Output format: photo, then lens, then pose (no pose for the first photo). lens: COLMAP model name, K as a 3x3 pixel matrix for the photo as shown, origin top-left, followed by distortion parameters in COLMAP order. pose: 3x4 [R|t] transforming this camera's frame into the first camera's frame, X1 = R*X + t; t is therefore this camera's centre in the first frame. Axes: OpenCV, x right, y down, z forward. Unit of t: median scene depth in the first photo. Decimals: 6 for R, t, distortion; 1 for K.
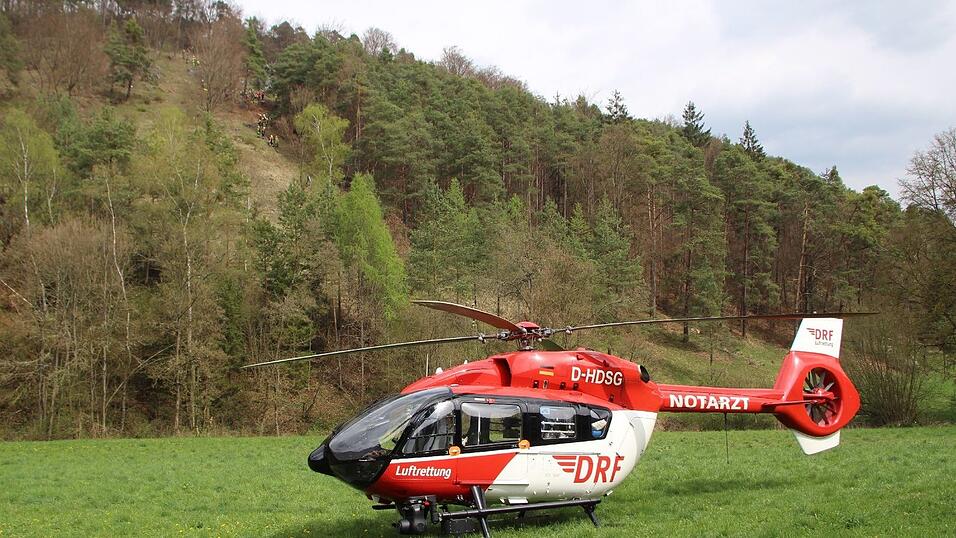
lens RADIAL K [[793.7, 0, 478.0], [0, 793.7, 269.0], [0, 0, 1]] dist [0.004640, 0.003535]
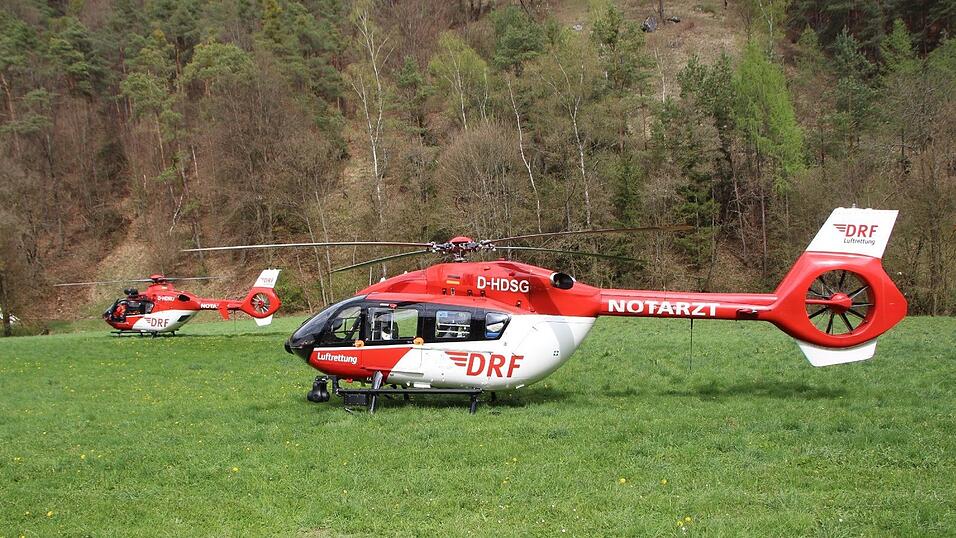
lens RADIAL K [[793.7, 0, 478.0], [0, 793.7, 269.0], [0, 0, 1]] dist [0.004640, 0.003535]
pose [[0.811016, 0.001210, -0.585023, 0.708007], [0.094470, 0.986603, 0.133003, -0.034732], [0.577346, -0.163135, 0.800036, 0.082427]]
